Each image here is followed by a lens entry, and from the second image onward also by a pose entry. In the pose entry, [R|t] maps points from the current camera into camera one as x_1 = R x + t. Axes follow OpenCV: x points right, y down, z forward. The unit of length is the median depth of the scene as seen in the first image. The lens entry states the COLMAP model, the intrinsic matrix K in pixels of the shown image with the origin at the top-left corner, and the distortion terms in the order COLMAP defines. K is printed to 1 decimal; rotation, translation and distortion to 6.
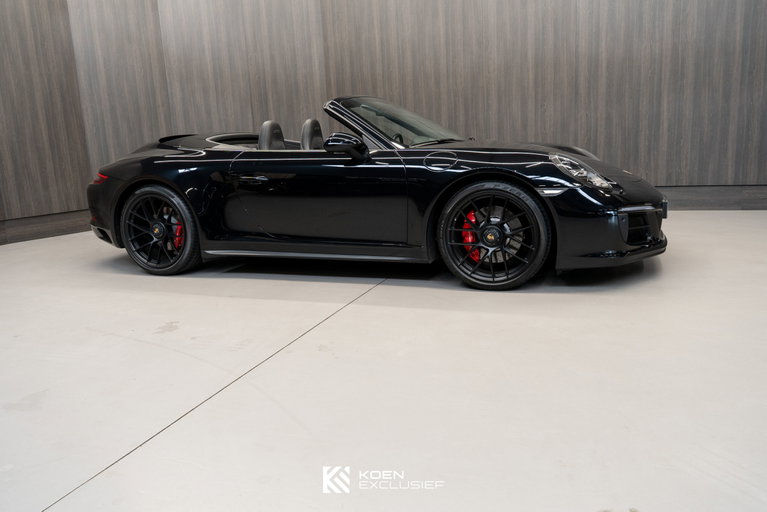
lens RADIAL K [[593.9, 0, 383.5], [0, 593.9, 256.0], [0, 0, 1]] dist [-0.004573, -0.000586]
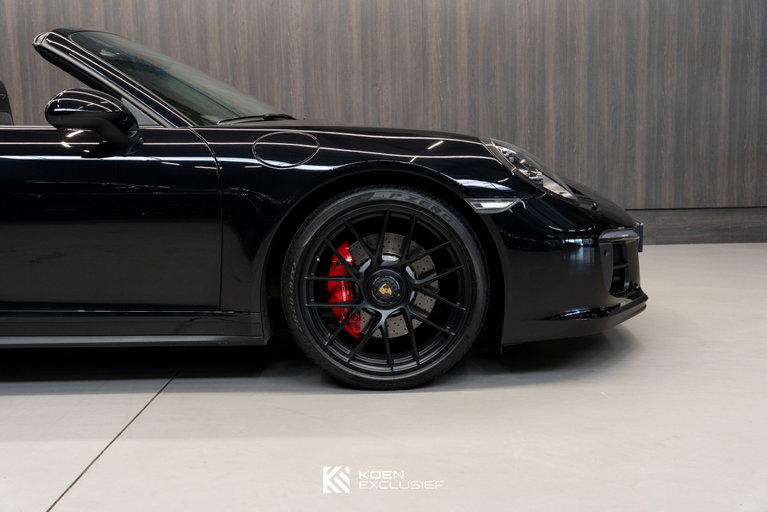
lens RADIAL K [[881.6, 0, 383.5], [0, 881.6, 256.0], [0, 0, 1]] dist [0.005838, 0.005046]
pose [[0.939838, -0.016771, 0.341209, -0.068119], [0.044429, 0.996312, -0.073408, -0.003117], [-0.338719, 0.084151, 0.937117, 0.183351]]
